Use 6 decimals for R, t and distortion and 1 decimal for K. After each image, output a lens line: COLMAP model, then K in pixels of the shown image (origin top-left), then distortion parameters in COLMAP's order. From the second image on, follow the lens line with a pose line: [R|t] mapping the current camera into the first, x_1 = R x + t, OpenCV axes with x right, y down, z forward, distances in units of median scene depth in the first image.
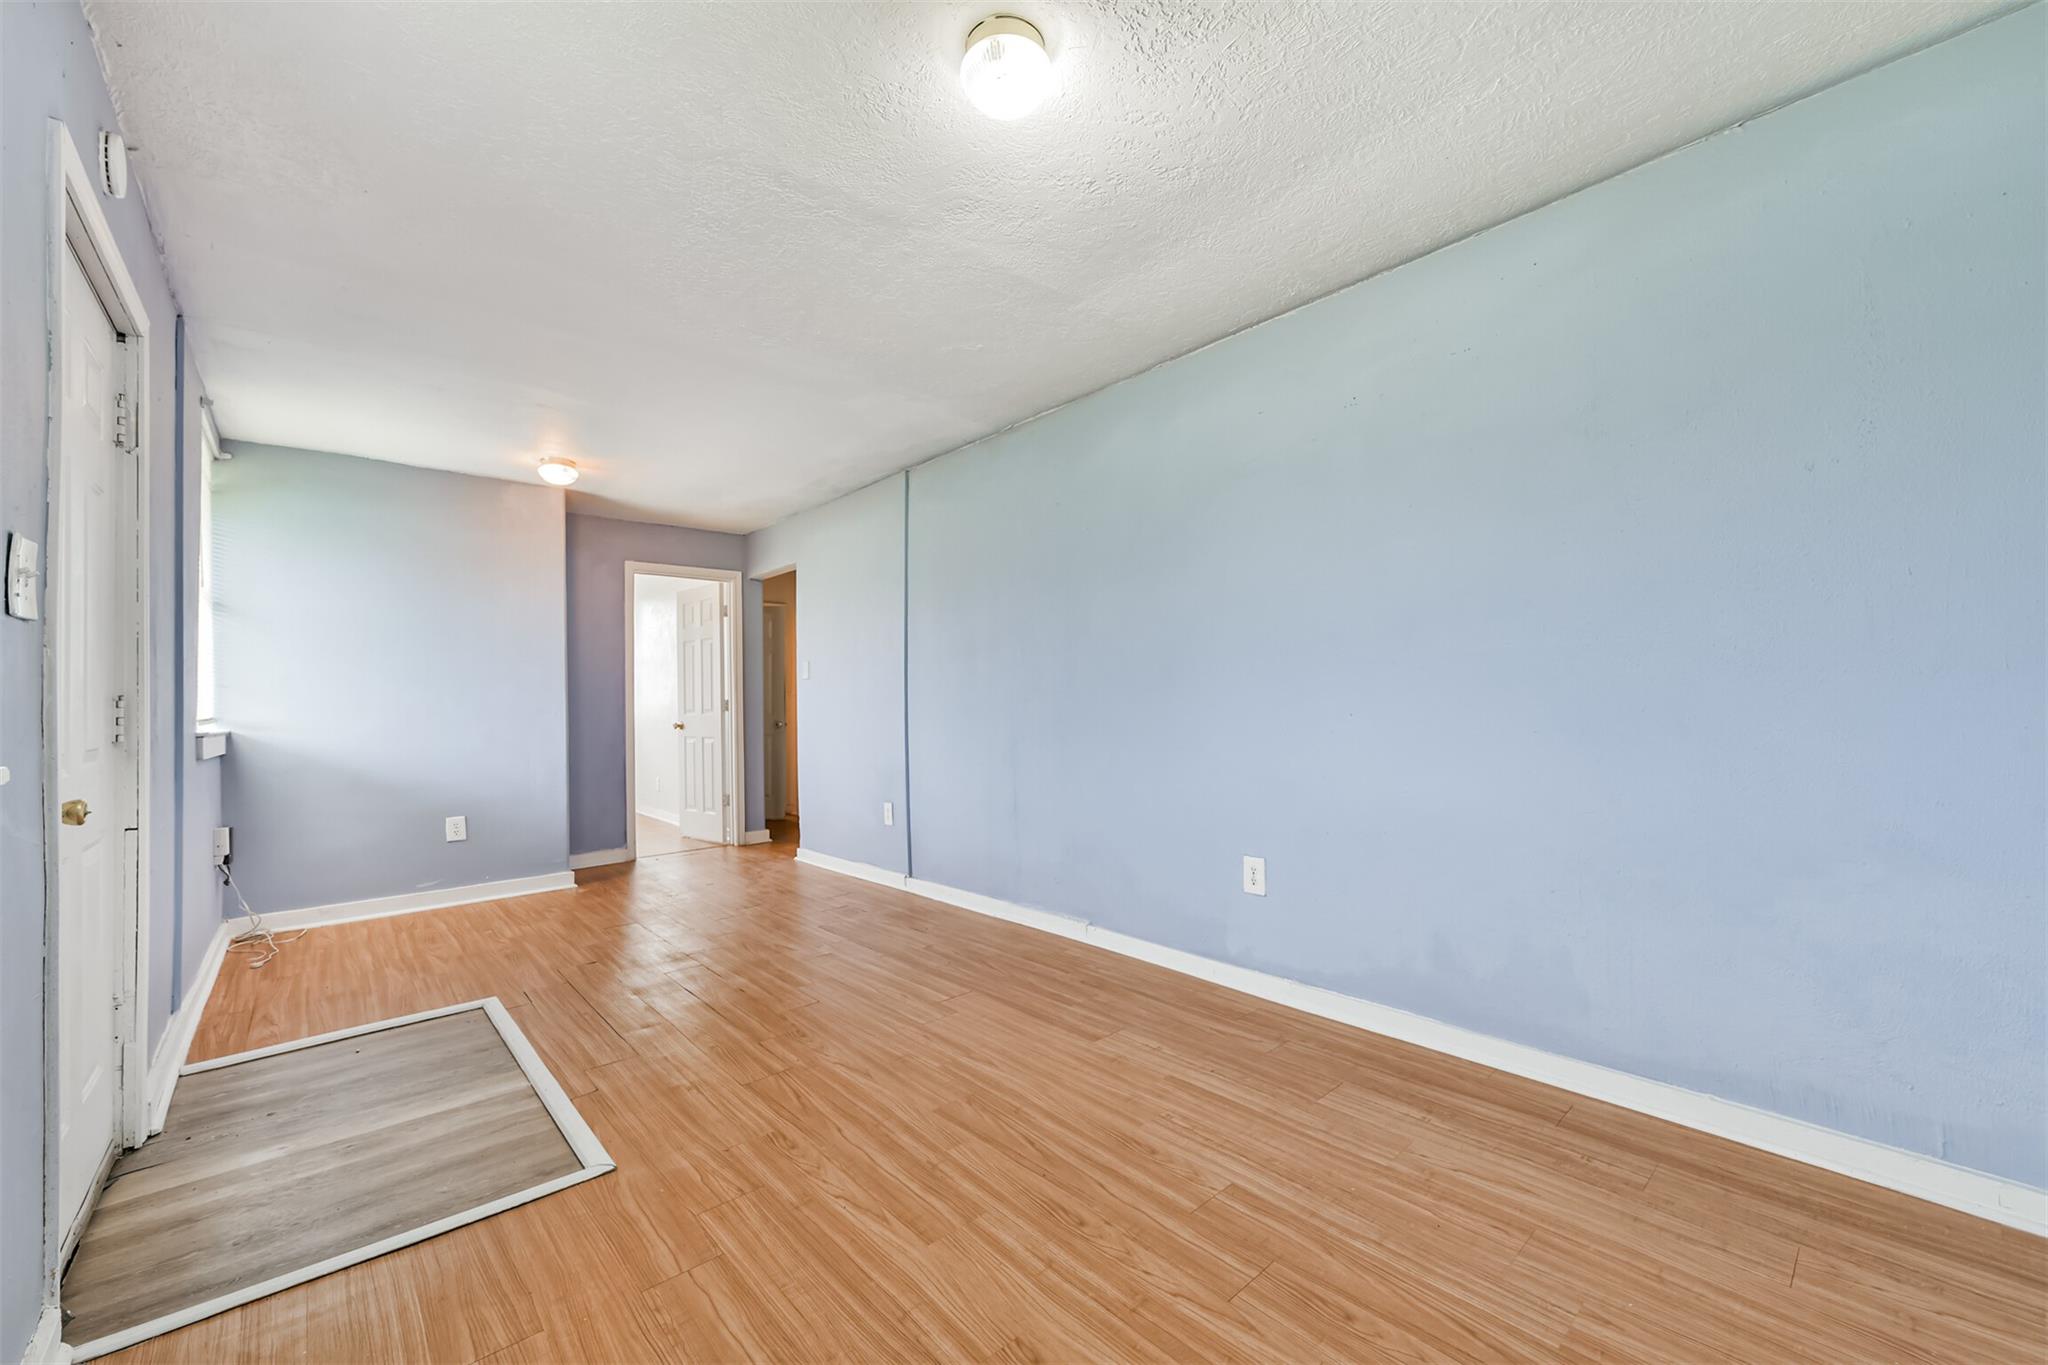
lens RADIAL K [[793.1, 0, 1050.5], [0, 793.1, 692.2], [0, 0, 1]] dist [0.005856, -0.002140]
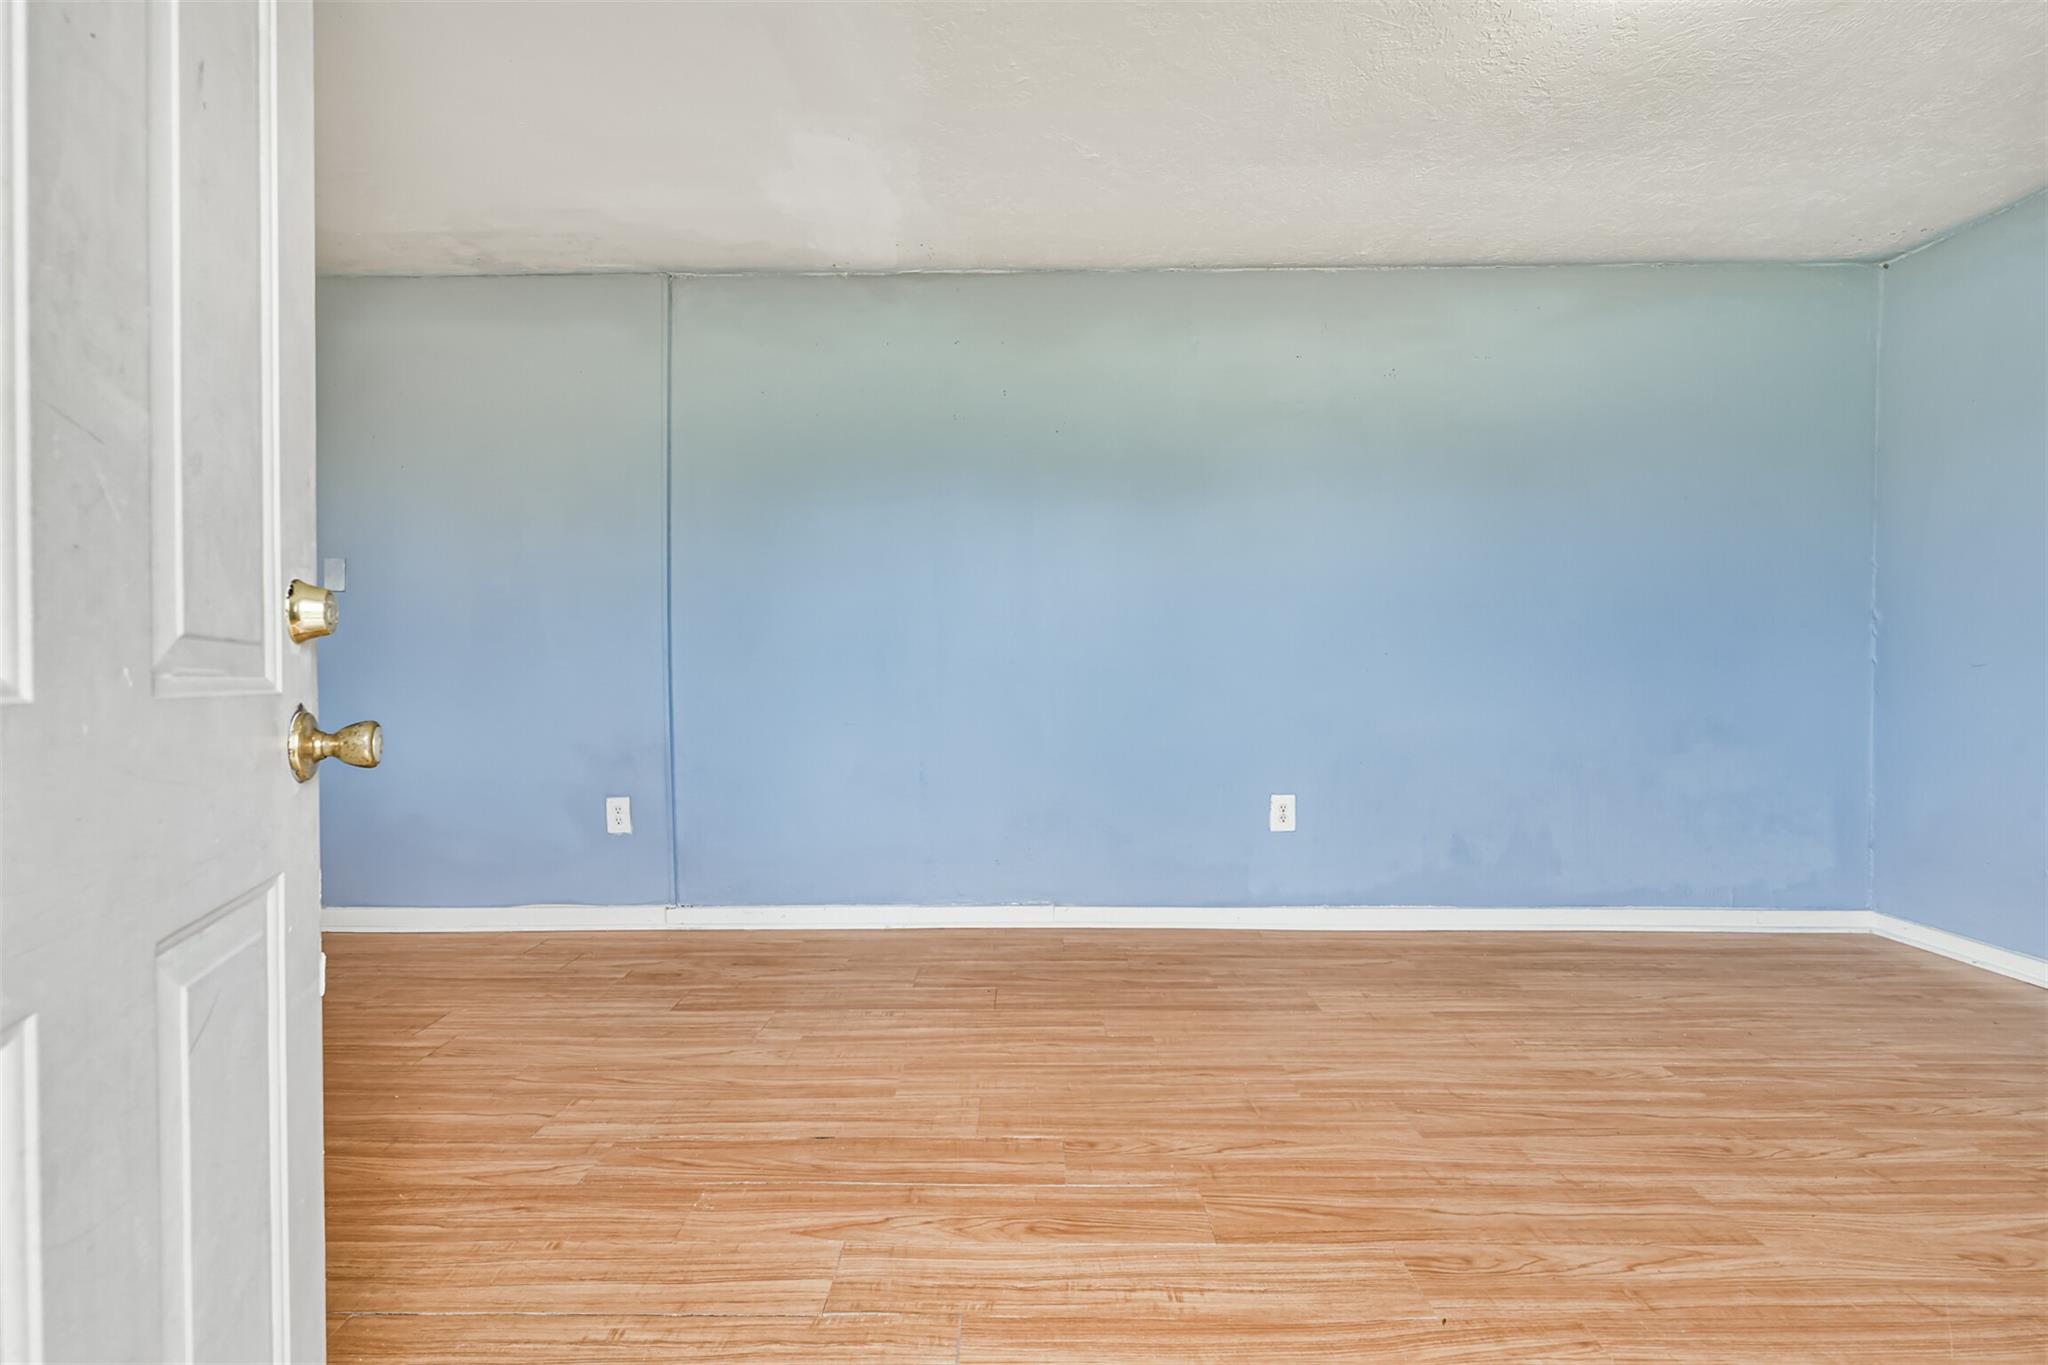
lens RADIAL K [[793.1, 0, 1037.0], [0, 793.1, 680.8], [0, 0, 1]] dist [0.005856, -0.002140]
pose [[0.686319, 0.000460, 0.727301, -0.919900], [-0.015937, 0.999769, 0.014406, 0.067368], [-0.727126, -0.021478, 0.686168, 0.702853]]
